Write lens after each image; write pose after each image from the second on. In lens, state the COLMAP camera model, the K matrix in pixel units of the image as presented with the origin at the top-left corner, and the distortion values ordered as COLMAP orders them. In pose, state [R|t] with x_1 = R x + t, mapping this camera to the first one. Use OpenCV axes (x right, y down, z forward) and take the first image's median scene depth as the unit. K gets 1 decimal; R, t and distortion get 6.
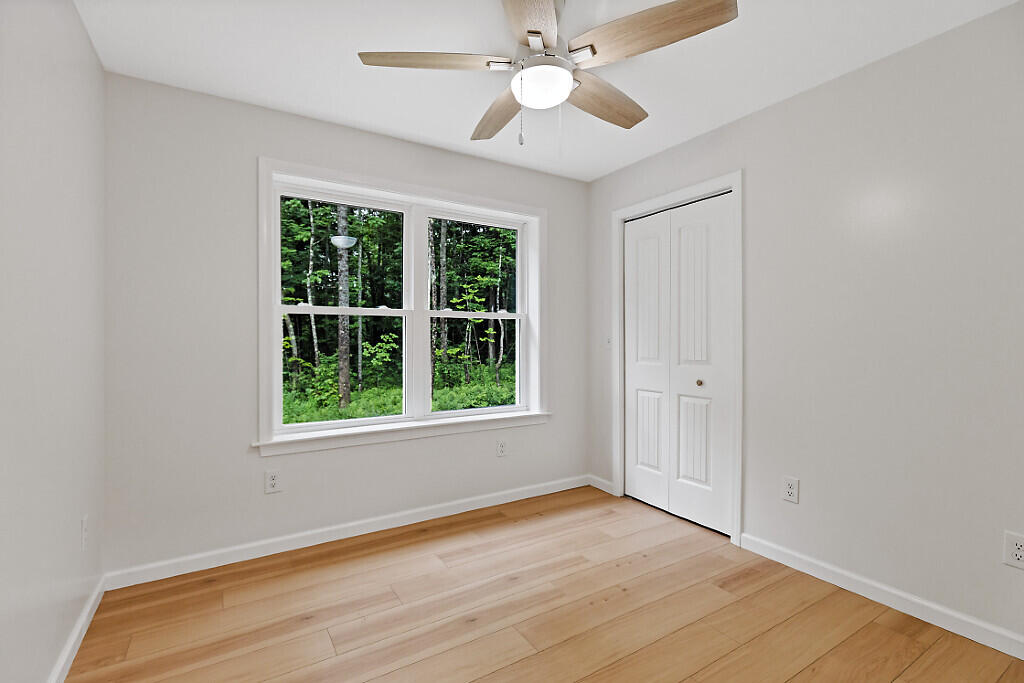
lens RADIAL K [[460.5, 0, 505.7], [0, 460.5, 336.0], [0, 0, 1]] dist [0.001785, -0.000202]
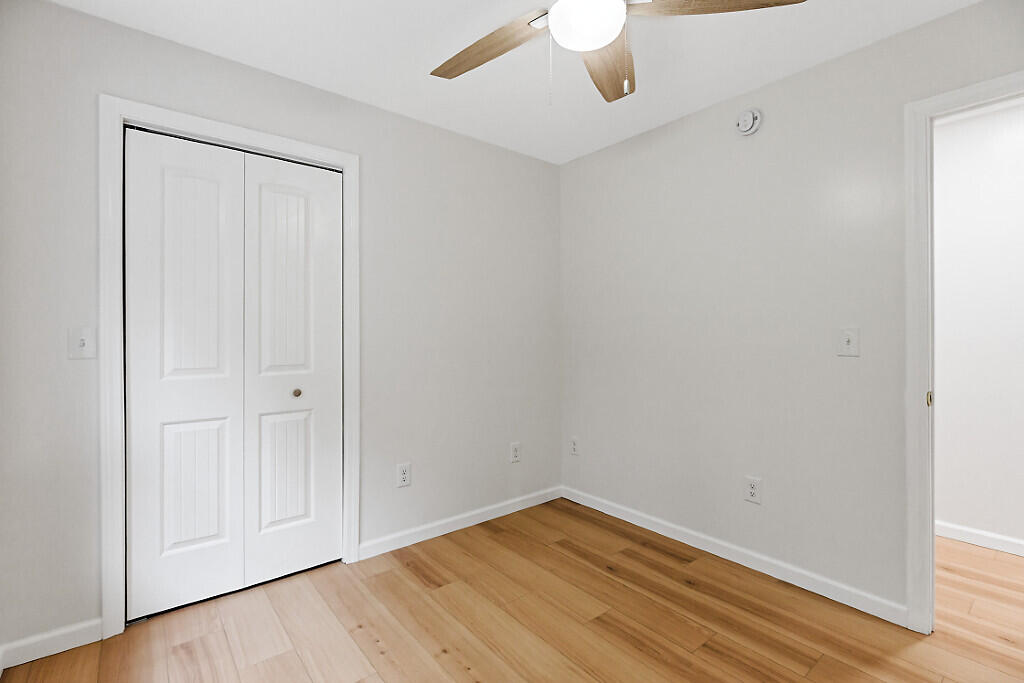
lens RADIAL K [[460.5, 0, 510.9], [0, 460.5, 335.6], [0, 0, 1]] dist [0.001785, -0.000202]
pose [[-0.112999, 0.001633, 0.993594, -0.461409], [0.003501, 0.999993, -0.001245, 0.006325], [-0.993589, 0.003338, -0.113004, 0.824627]]
